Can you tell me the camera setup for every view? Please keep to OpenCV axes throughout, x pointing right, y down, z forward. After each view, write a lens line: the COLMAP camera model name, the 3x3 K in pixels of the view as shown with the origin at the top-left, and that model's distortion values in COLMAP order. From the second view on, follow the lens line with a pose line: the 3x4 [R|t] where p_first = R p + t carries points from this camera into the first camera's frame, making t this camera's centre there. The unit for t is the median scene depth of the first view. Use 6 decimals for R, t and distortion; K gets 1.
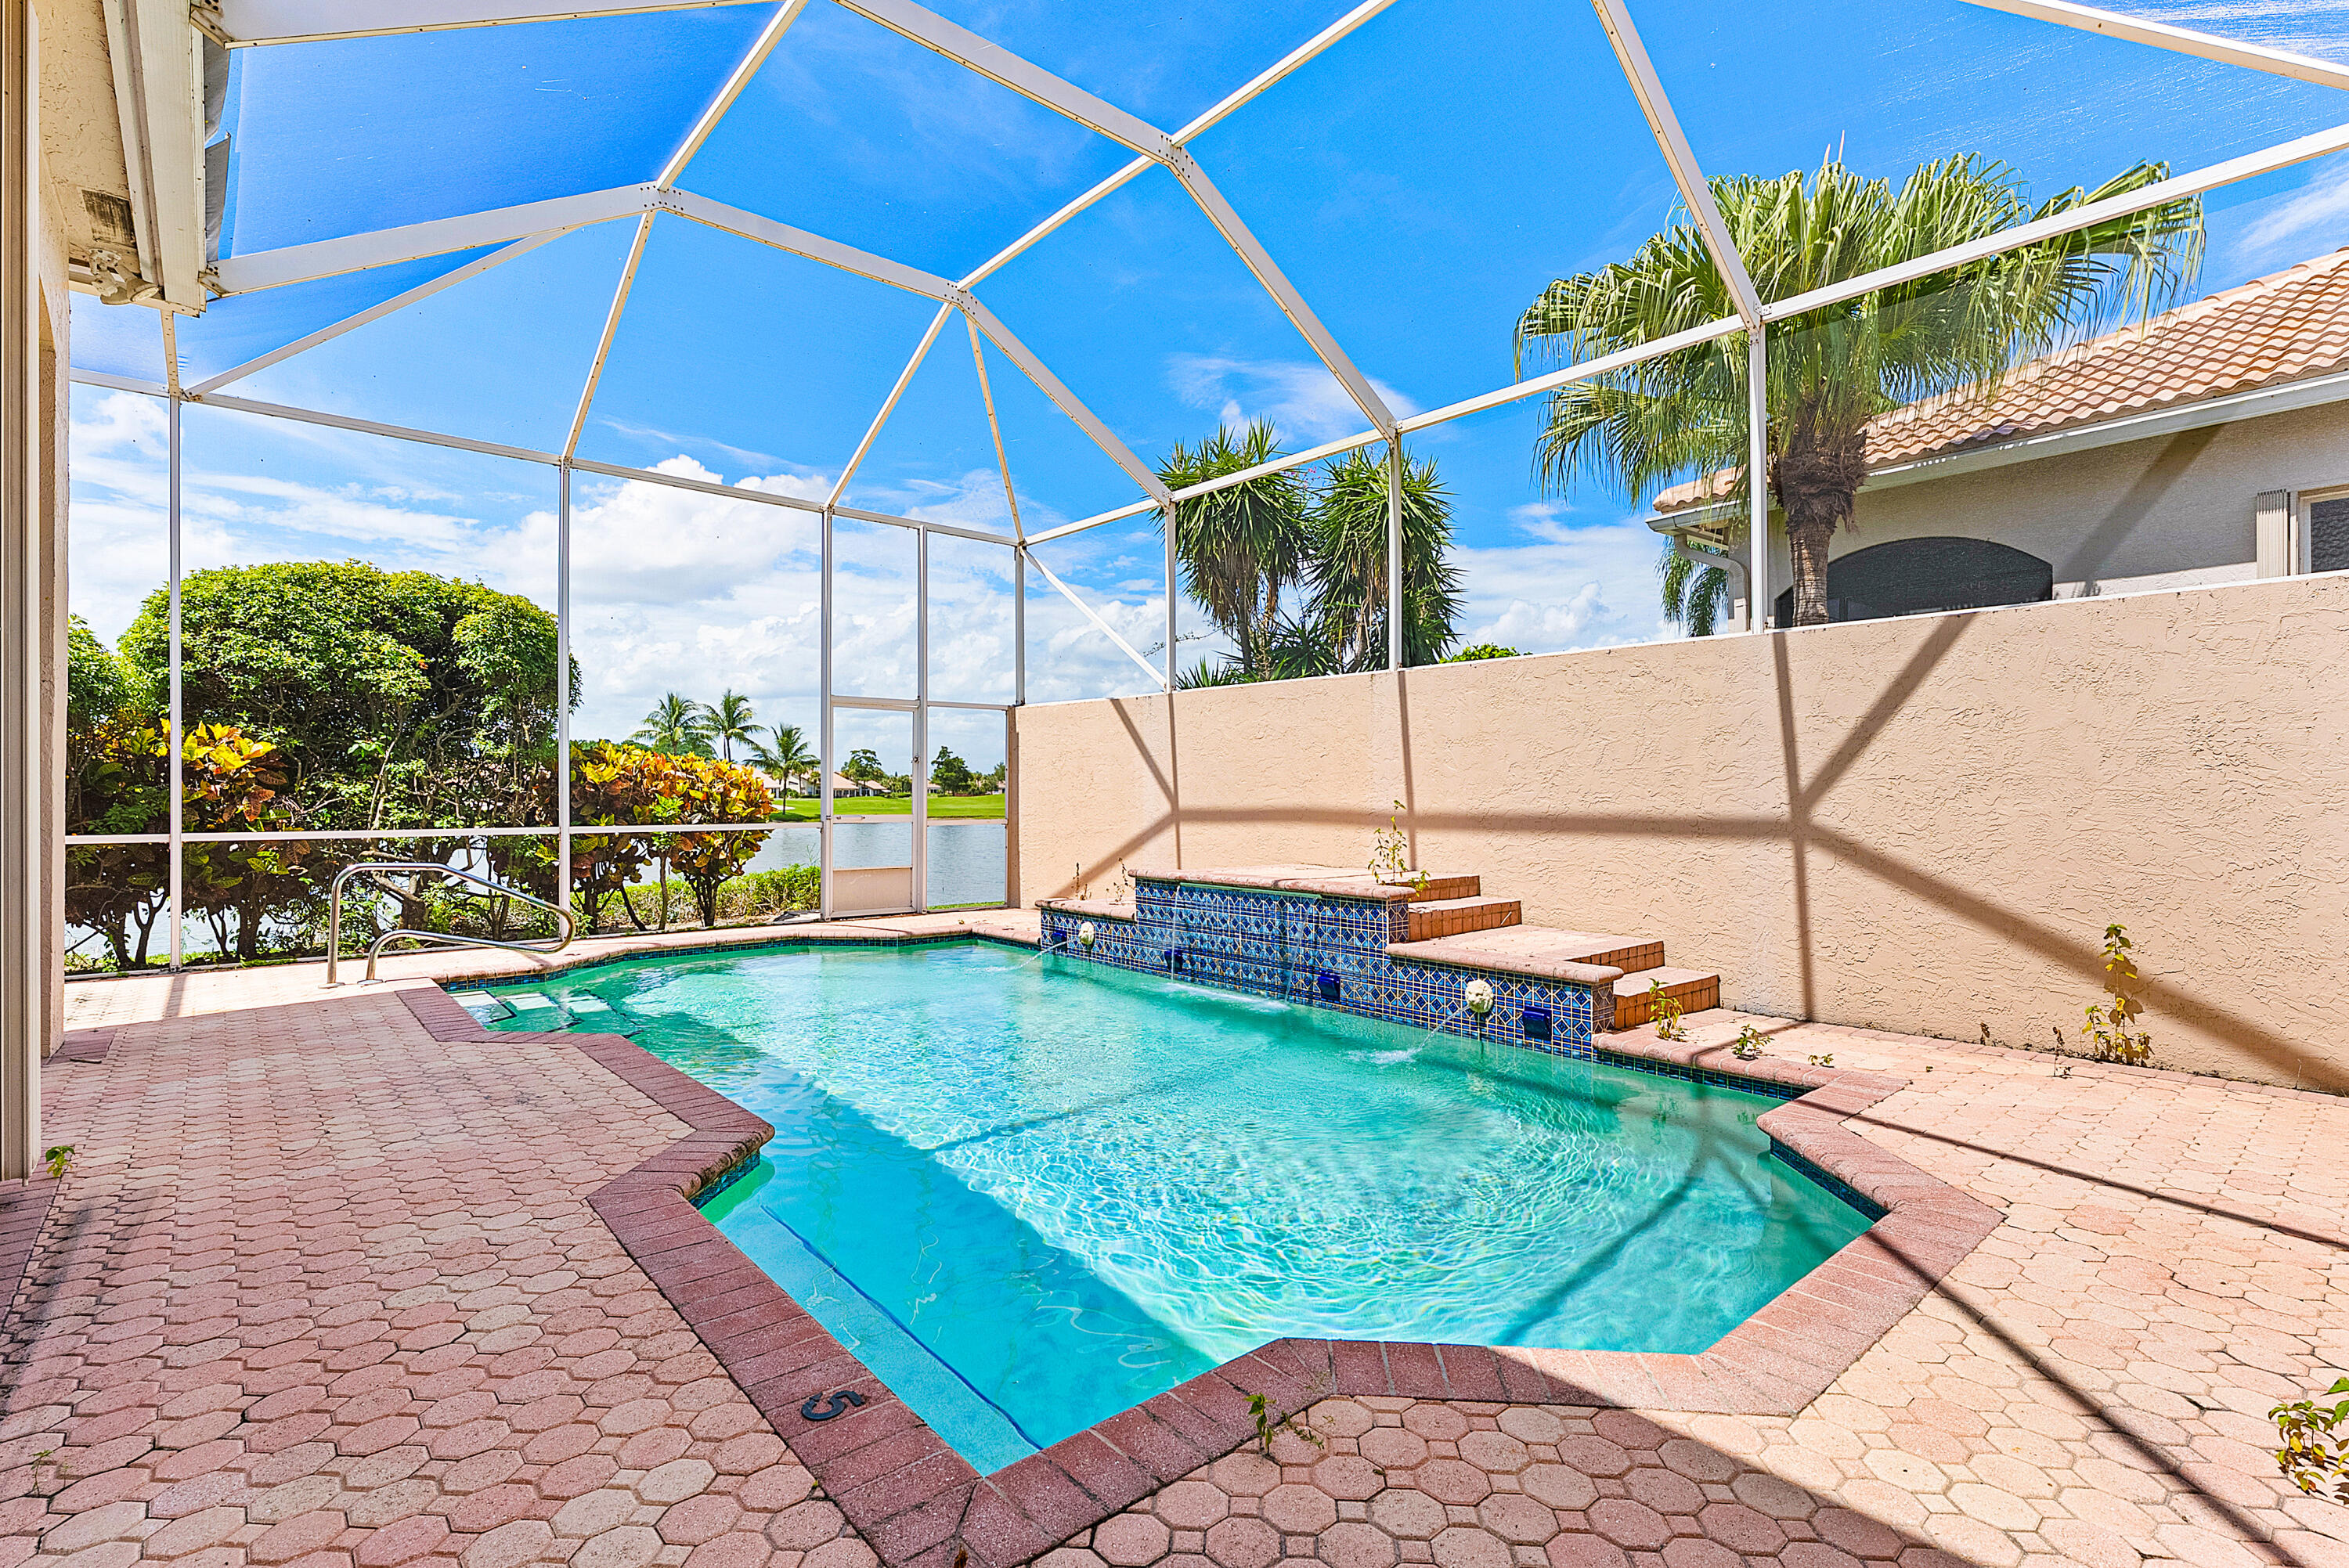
lens RADIAL K [[1088.4, 0, 1177.8], [0, 1088.4, 782.5], [0, 0, 1]] dist [-0.001501, -0.000112]
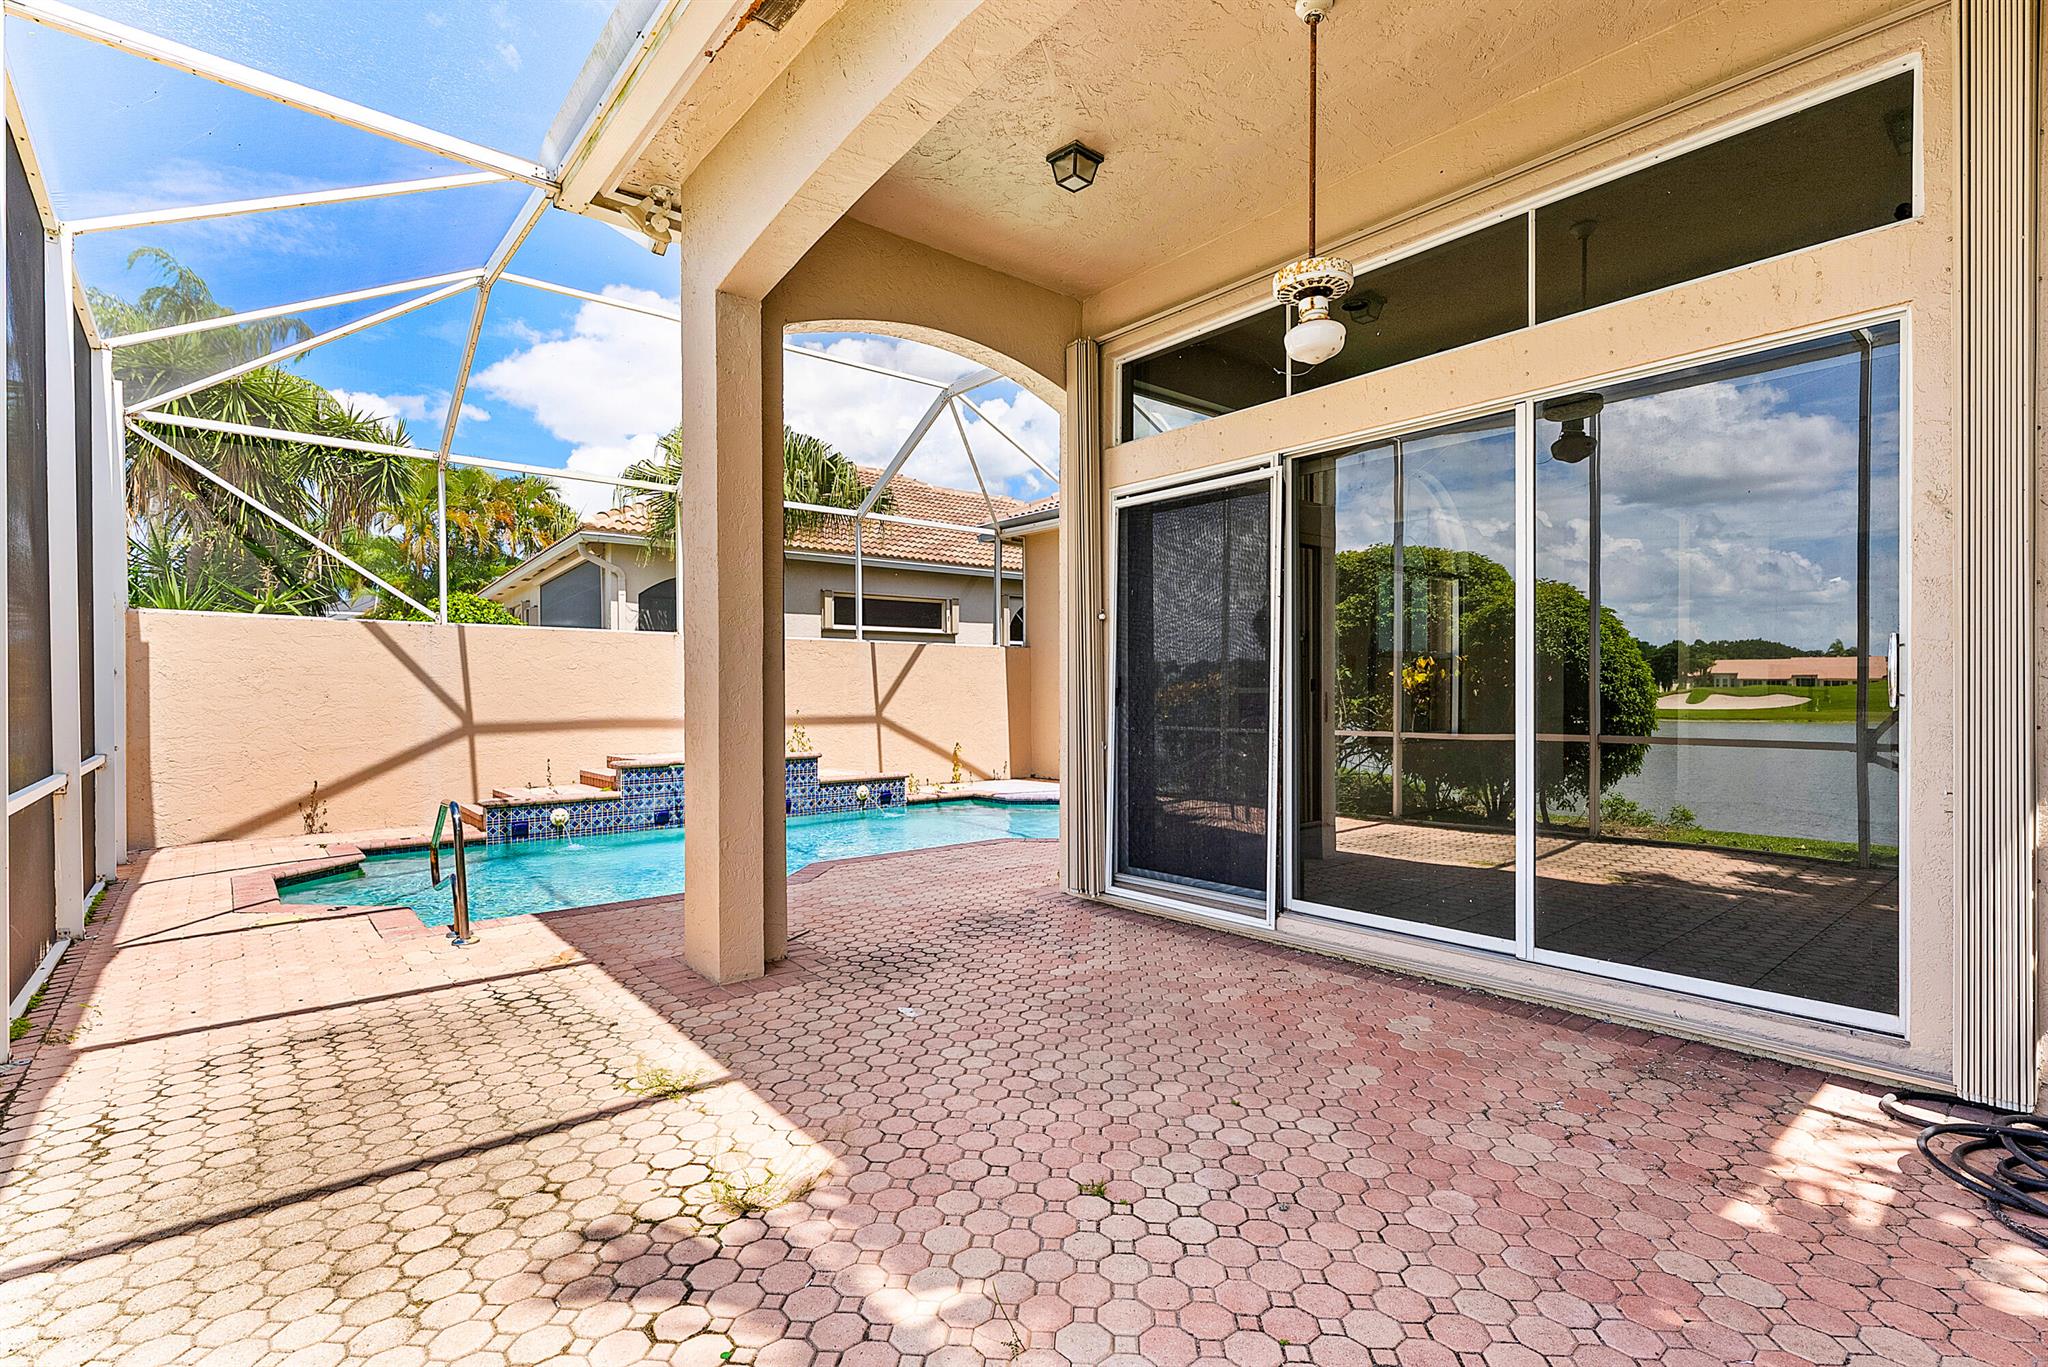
lens RADIAL K [[949.1, 0, 1027.1], [0, 949.1, 688.6], [0, 0, 1]] dist [-0.001501, -0.000112]
pose [[0.014275, 0.008617, 0.999861, -1.217806], [-0.003630, 0.999957, -0.008566, -0.009272], [-0.999892, -0.003508, 0.014306, 0.416015]]
